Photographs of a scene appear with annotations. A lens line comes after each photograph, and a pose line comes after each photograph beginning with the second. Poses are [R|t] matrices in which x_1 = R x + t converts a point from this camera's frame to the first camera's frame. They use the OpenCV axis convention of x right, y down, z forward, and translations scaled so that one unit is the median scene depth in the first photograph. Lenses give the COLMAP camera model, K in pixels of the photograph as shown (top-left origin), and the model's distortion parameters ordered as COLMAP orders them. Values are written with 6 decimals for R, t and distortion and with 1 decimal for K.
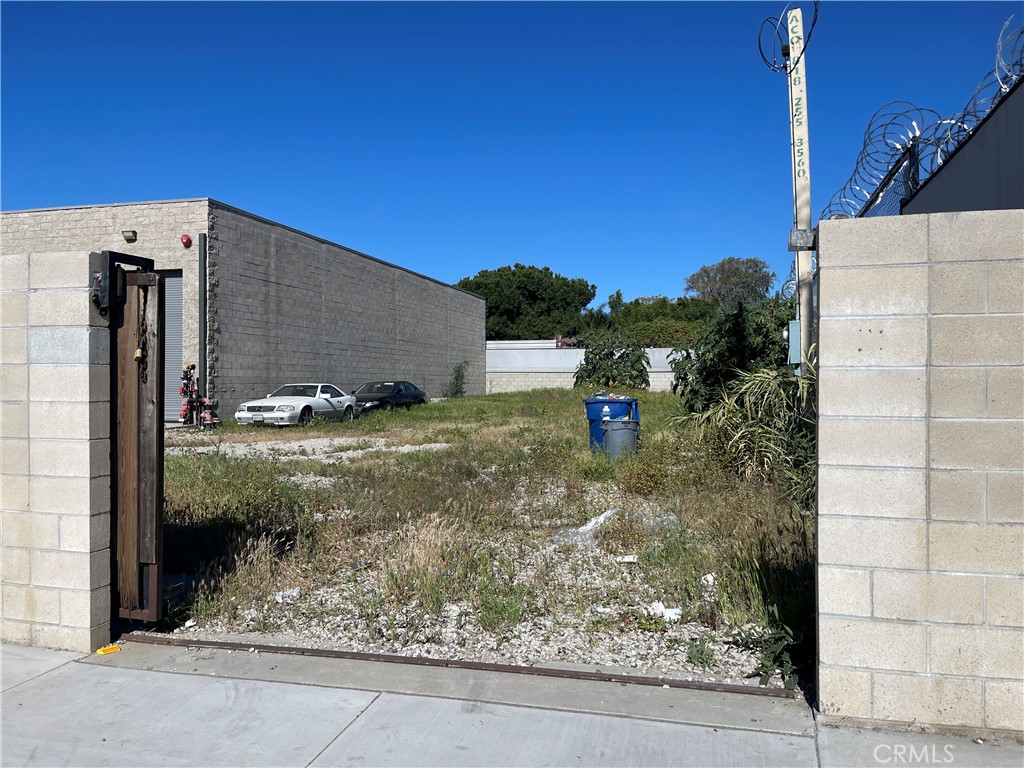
lens RADIAL K [[775.6, 0, 507.5], [0, 775.6, 384.1], [0, 0, 1]] dist [0.073333, -0.096501]
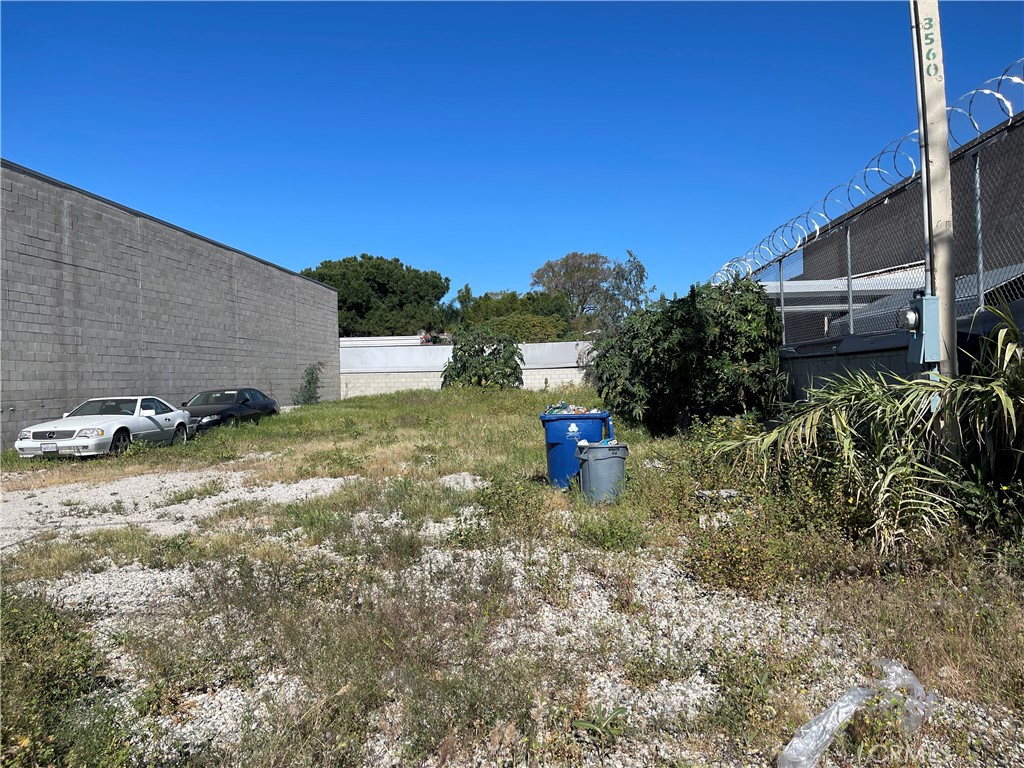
lens RADIAL K [[775.6, 0, 508.0], [0, 775.6, 386.1], [0, 0, 1]] dist [0.073333, -0.096501]
pose [[0.978240, -0.027602, 0.205633, -0.047085], [0.026121, 0.999610, 0.009917, -0.009216], [-0.205827, -0.004330, 0.978579, 0.180930]]
